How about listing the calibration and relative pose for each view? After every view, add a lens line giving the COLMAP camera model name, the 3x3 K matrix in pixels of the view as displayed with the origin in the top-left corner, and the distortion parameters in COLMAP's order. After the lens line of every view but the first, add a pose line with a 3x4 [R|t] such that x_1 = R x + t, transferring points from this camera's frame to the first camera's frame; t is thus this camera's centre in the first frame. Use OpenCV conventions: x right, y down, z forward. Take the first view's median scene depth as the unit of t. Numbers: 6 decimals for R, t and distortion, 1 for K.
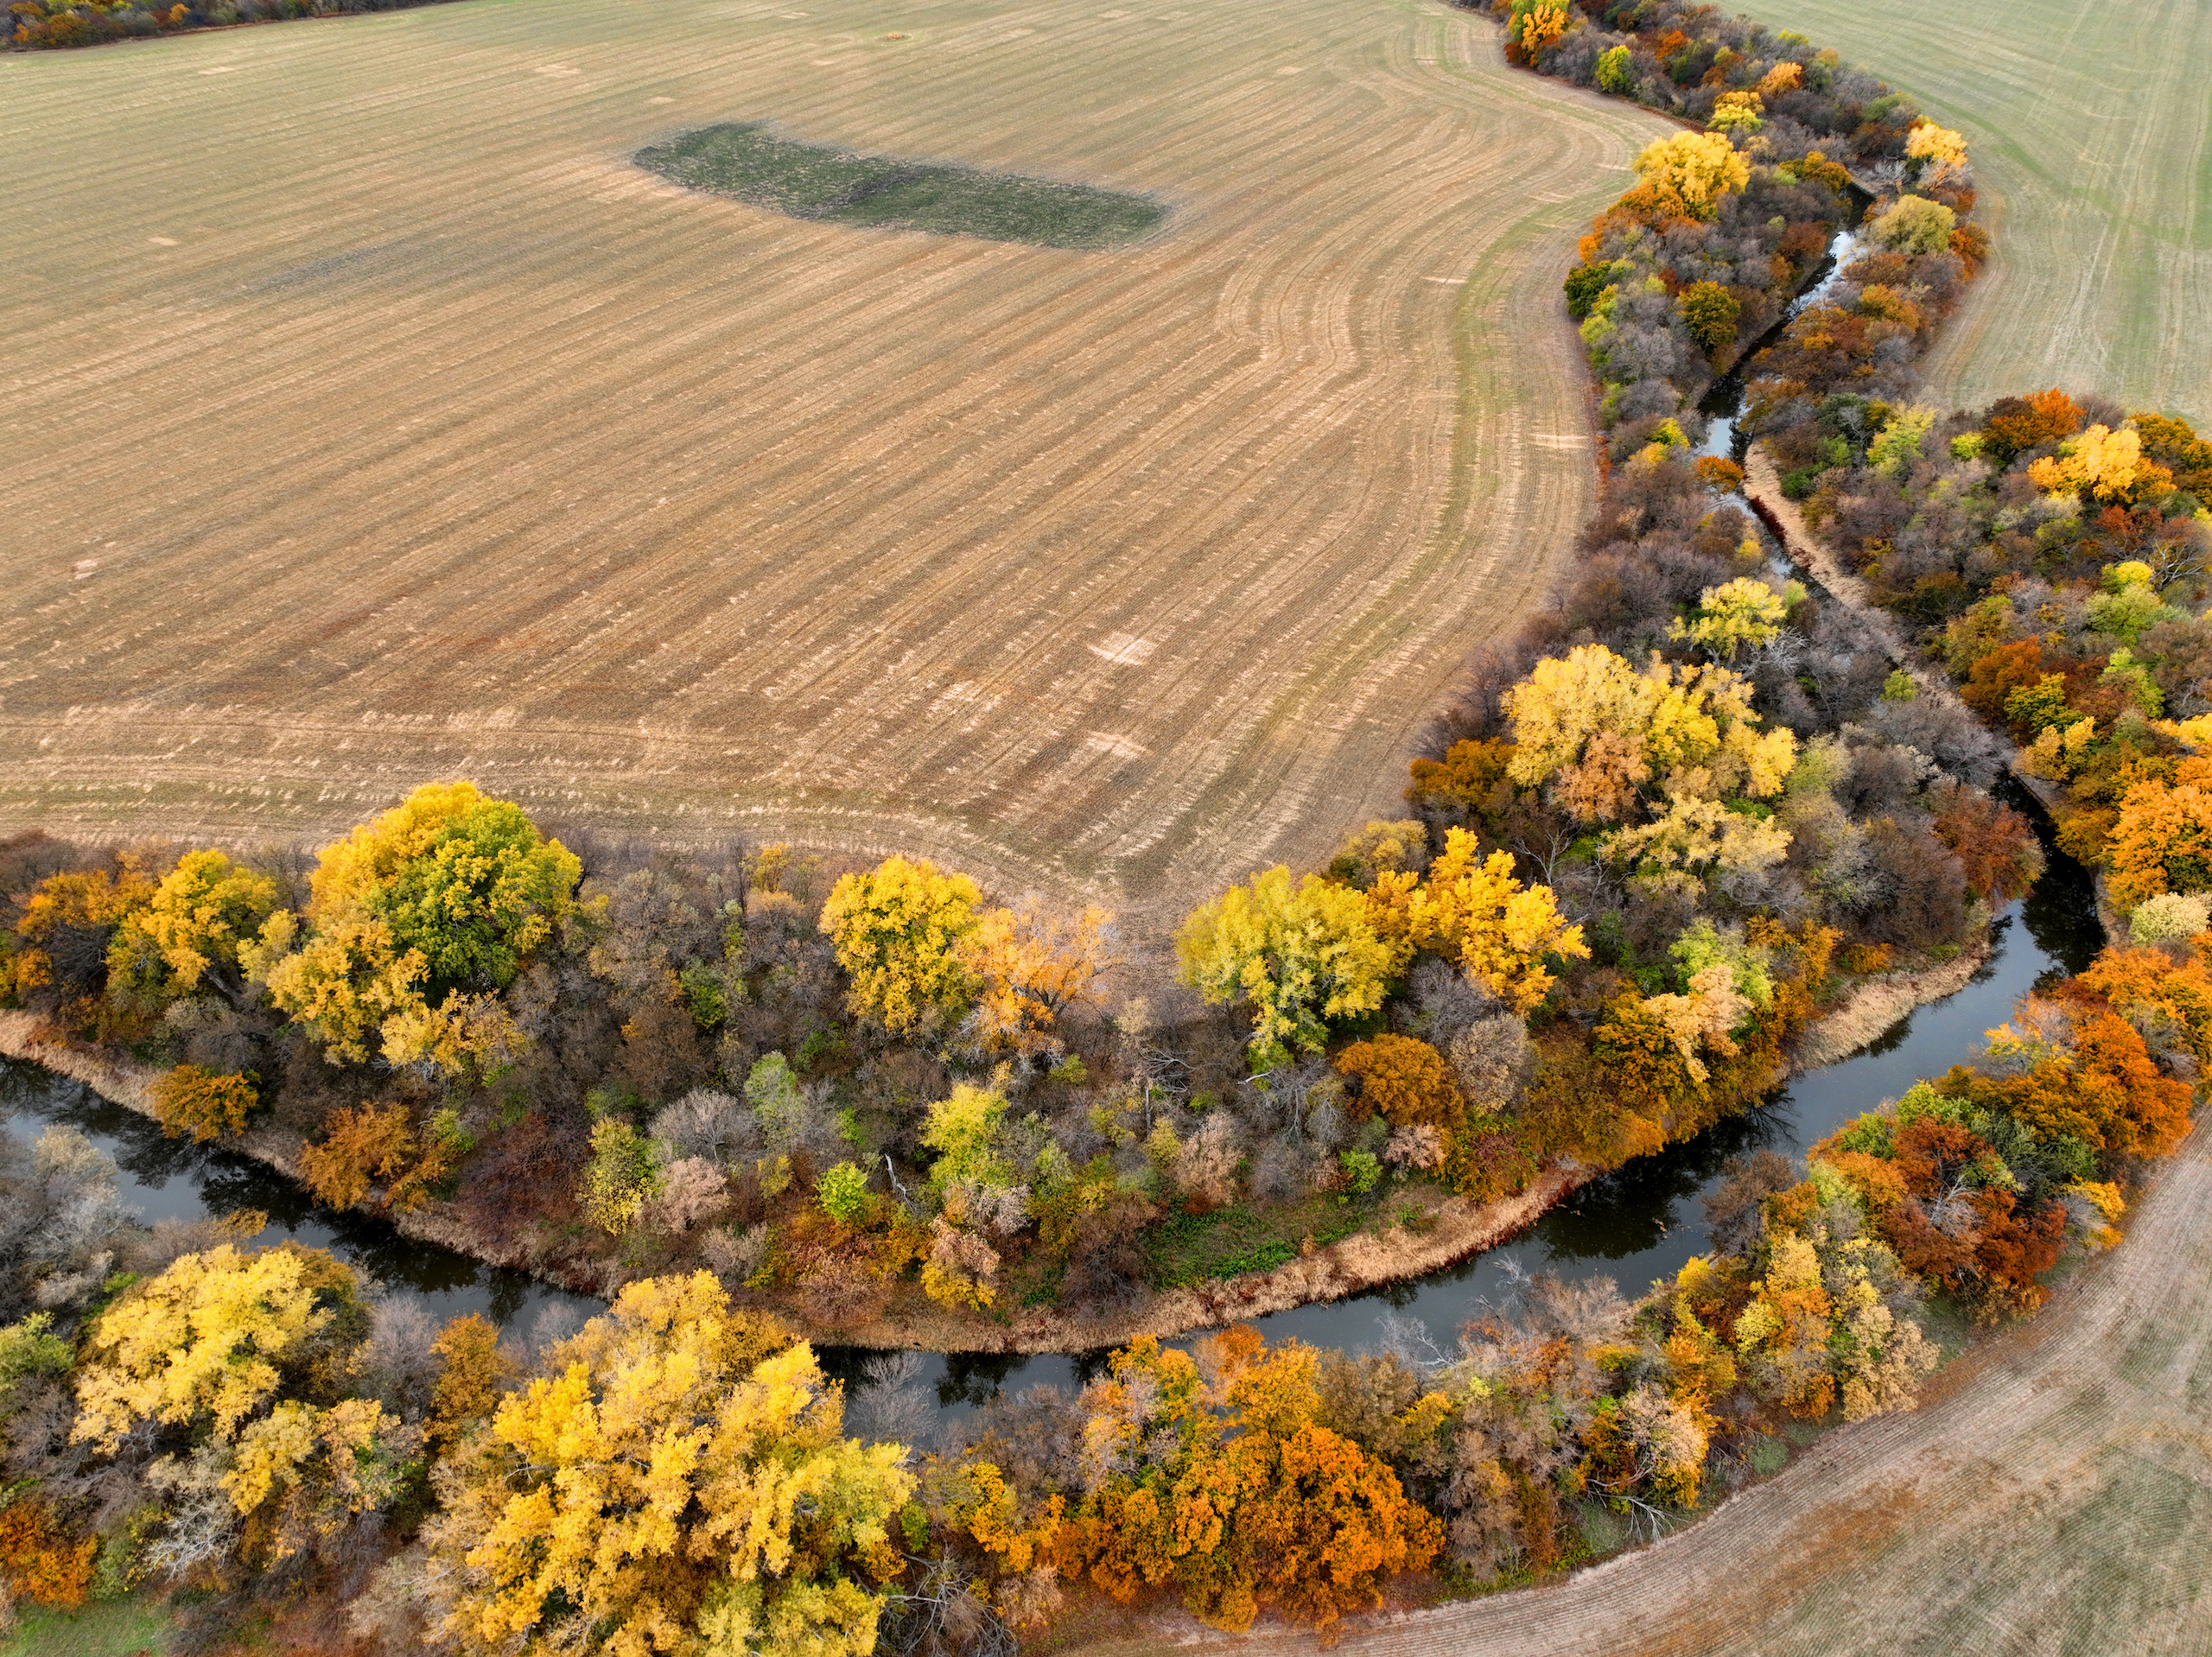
lens RADIAL K [[1546.7, 0, 1107.1], [0, 1546.7, 829.0], [0, 0, 1]] dist [-0.004487, 0.021030]
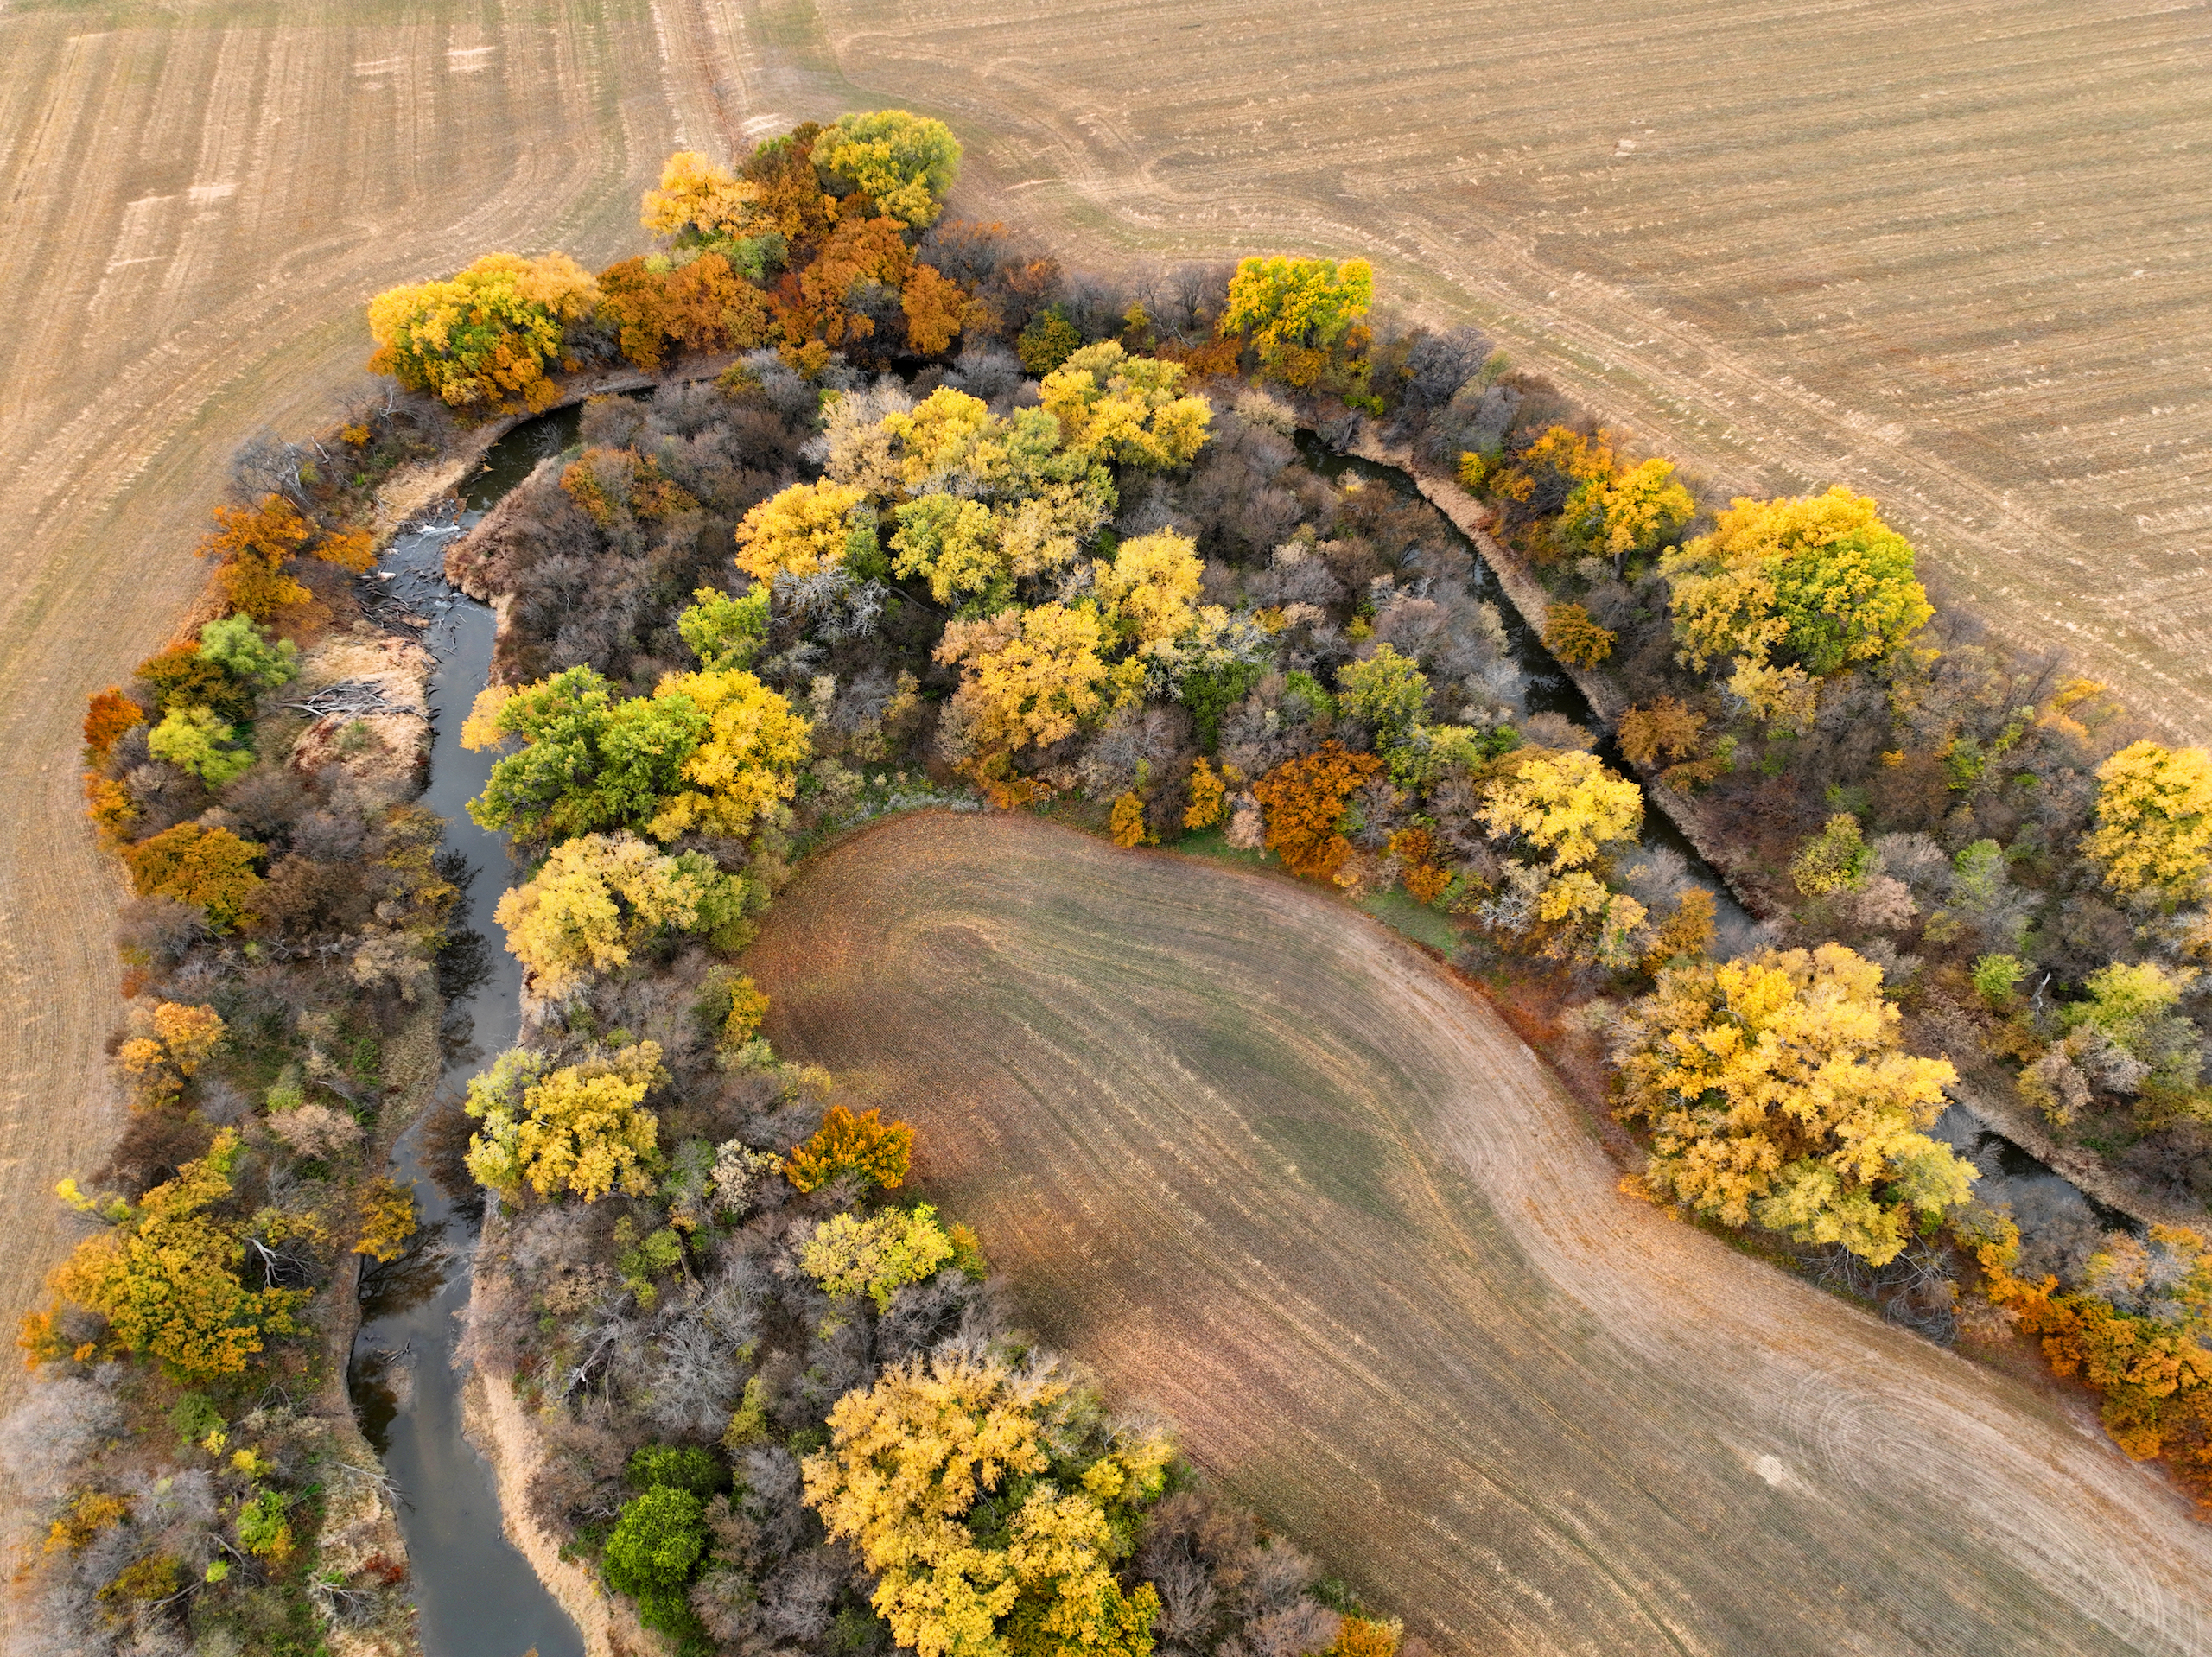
lens RADIAL K [[1546.7, 0, 1102.3], [0, 1546.7, 825.6], [0, 0, 1]] dist [-0.004487, 0.021030]
pose [[0.685131, 0.562123, -0.463263, -0.139139], [-0.424012, 0.824895, 0.373847, -0.019001], [0.592291, -0.059705, 0.803509, -0.354863]]
